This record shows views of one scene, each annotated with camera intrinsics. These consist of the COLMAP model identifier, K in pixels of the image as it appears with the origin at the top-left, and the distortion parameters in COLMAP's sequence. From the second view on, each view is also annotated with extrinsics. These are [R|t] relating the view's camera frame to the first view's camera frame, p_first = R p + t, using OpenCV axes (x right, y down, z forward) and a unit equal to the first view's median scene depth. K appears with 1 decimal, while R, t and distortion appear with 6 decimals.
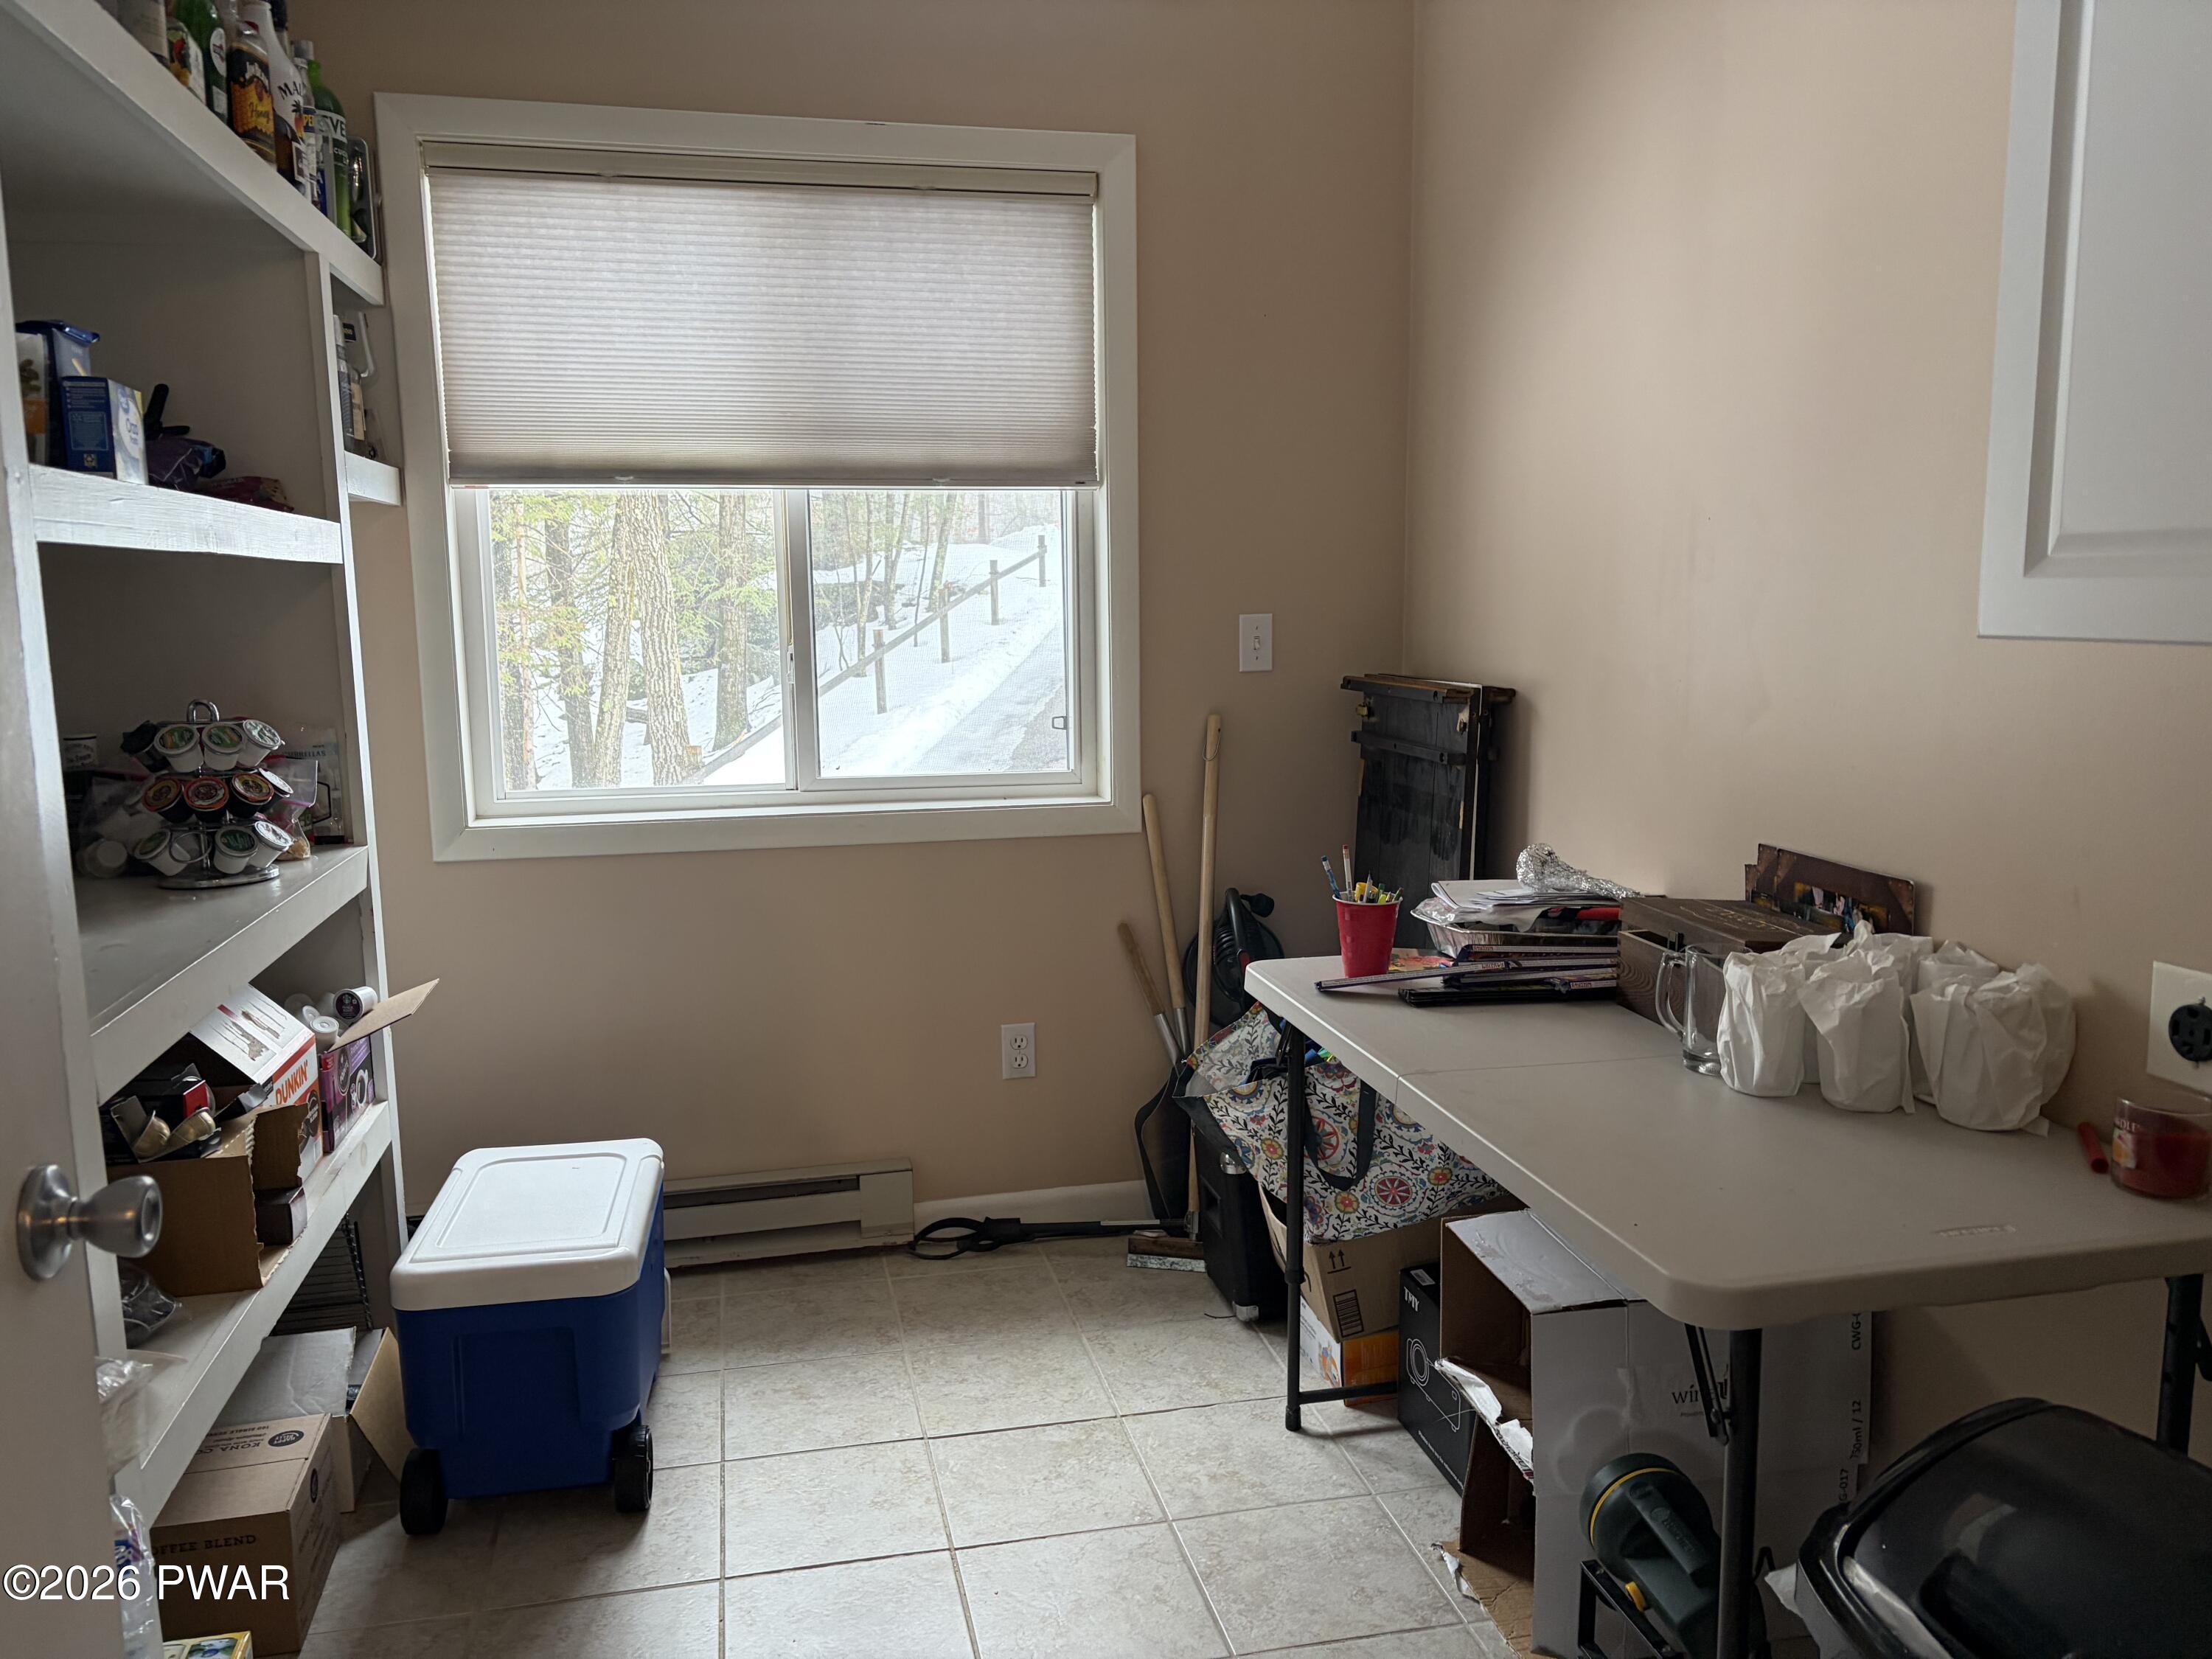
lens RADIAL K [[1673.6, 0, 1107.1], [0, 1673.6, 829.2], [0, 0, 1]] dist [0.013598, 0.006108]
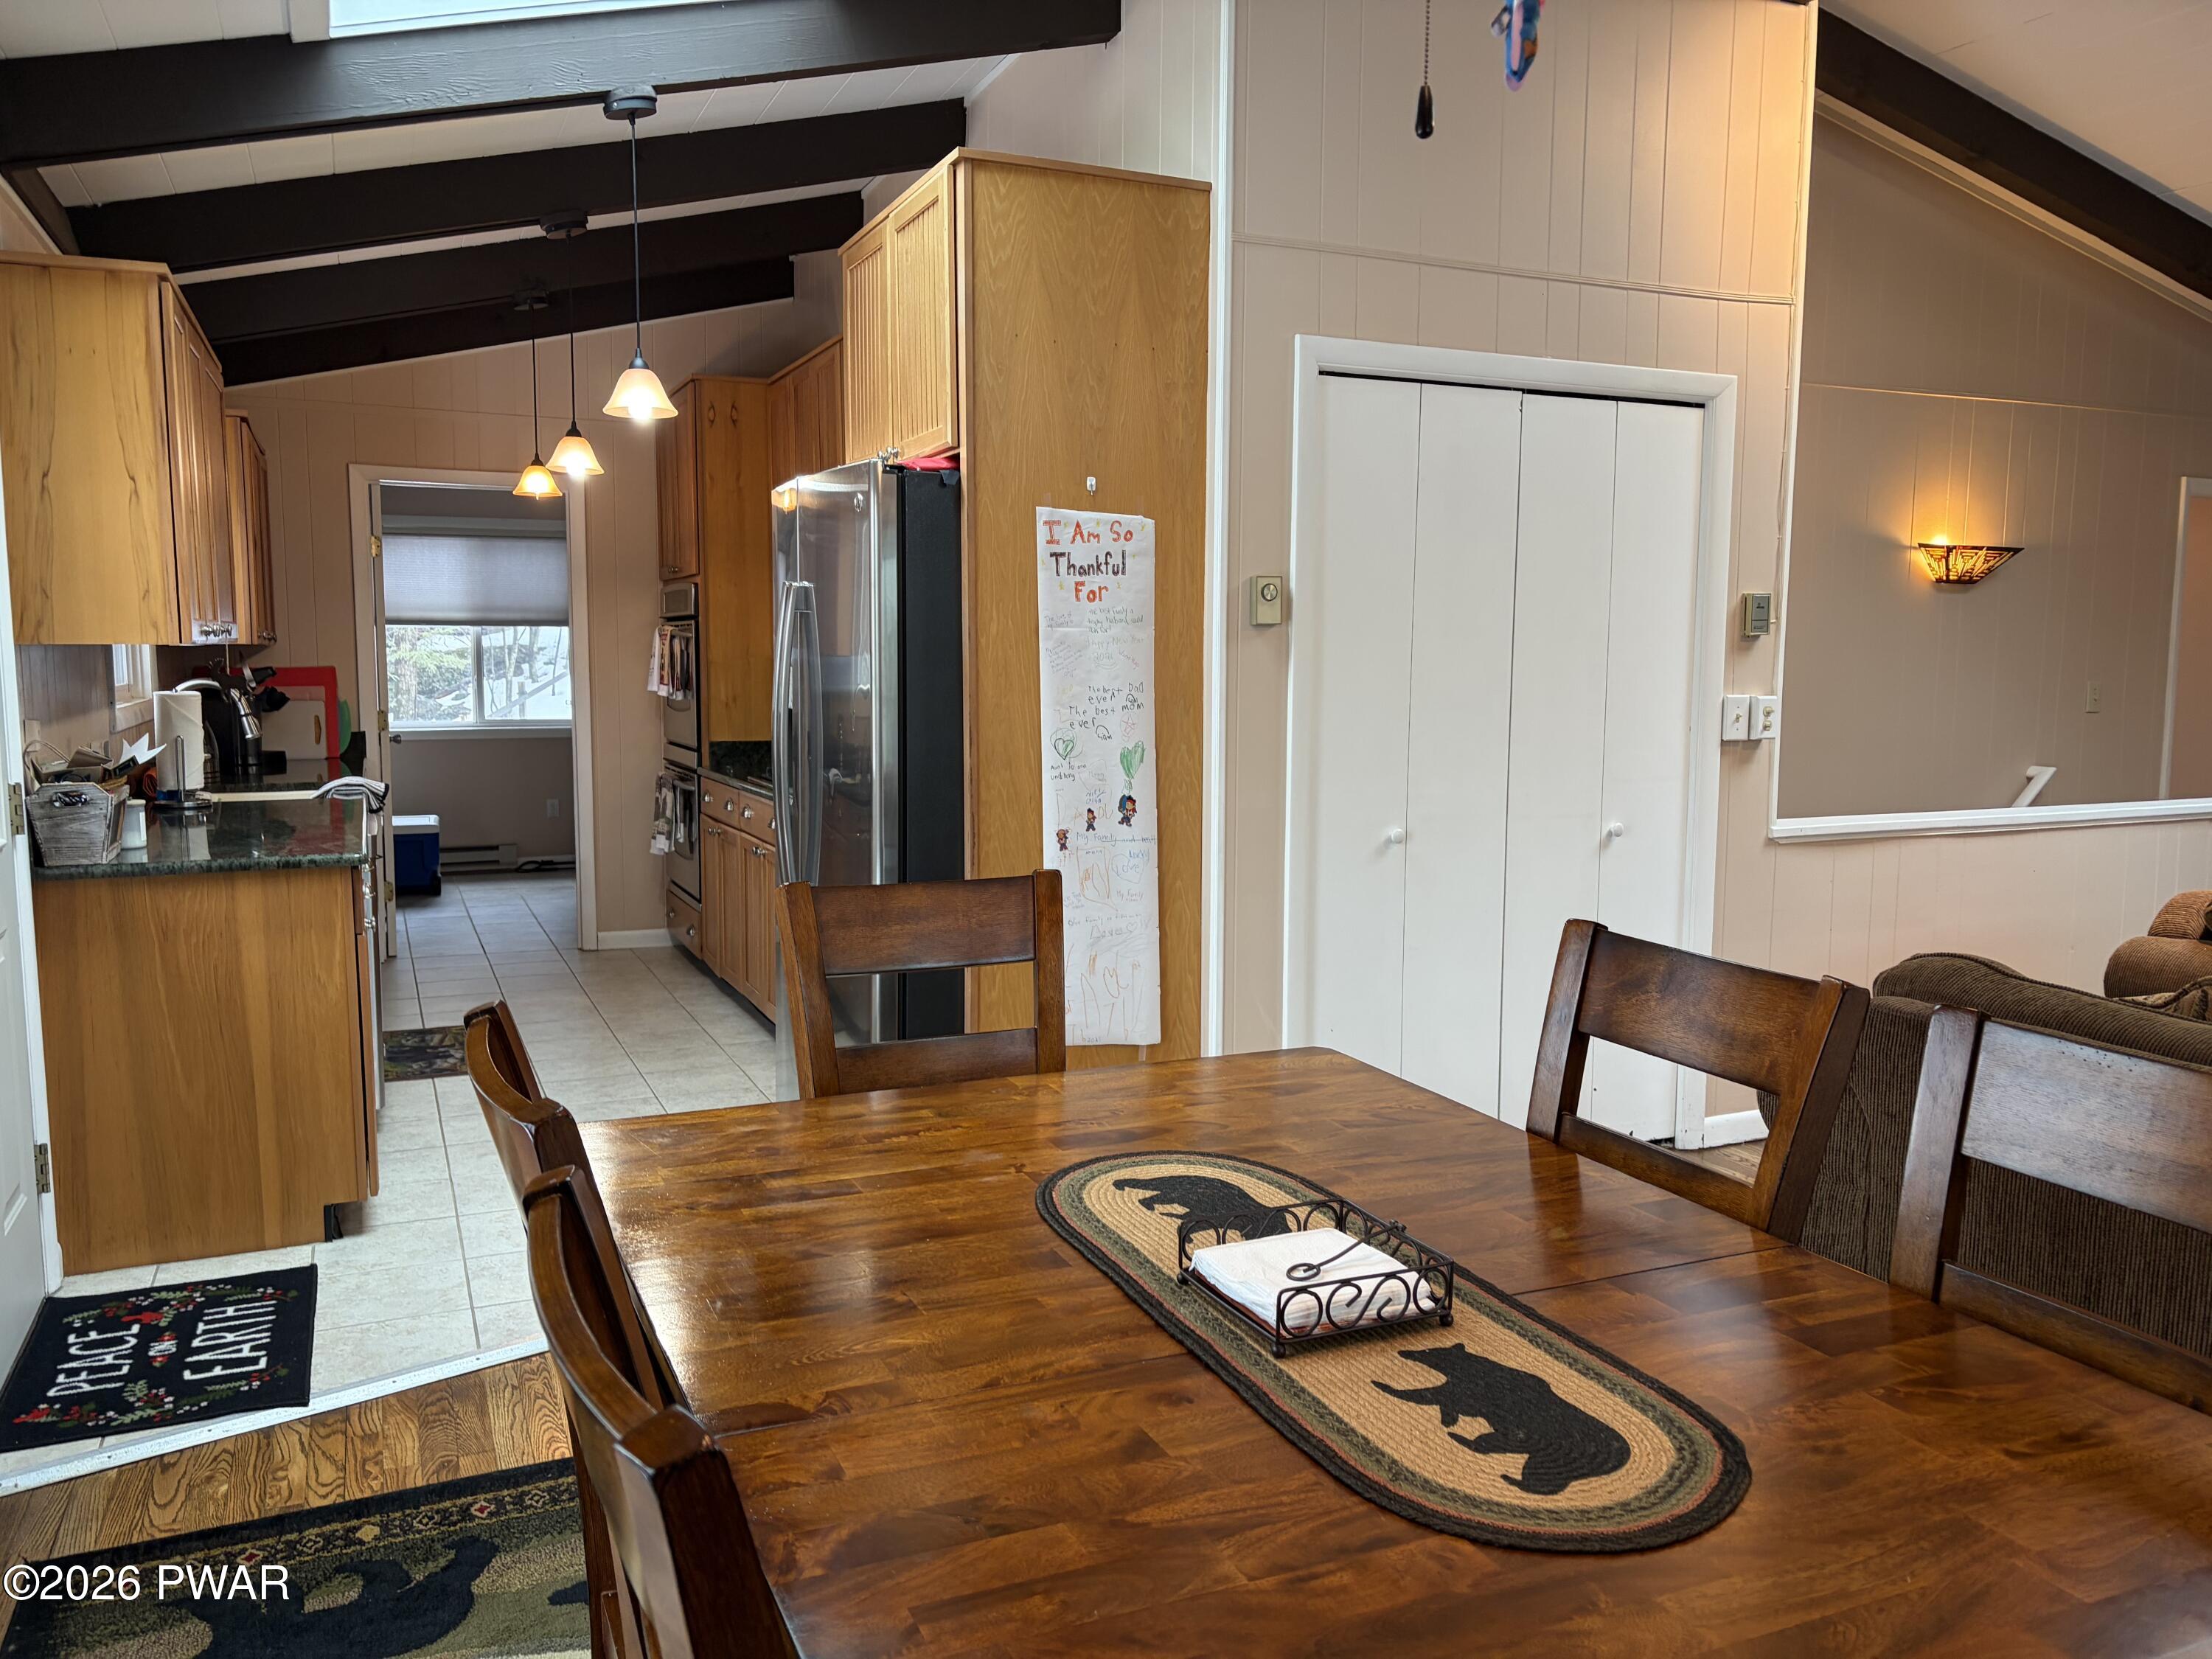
lens RADIAL K [[1673.6, 0, 1104.4], [0, 1673.6, 830.6], [0, 0, 1]] dist [0.013598, 0.006108]
pose [[0.981325, -0.006481, 0.192250, 0.049676], [0.013516, 0.999285, -0.035301, 0.042838], [-0.191884, 0.037240, 0.980711, -0.319782]]
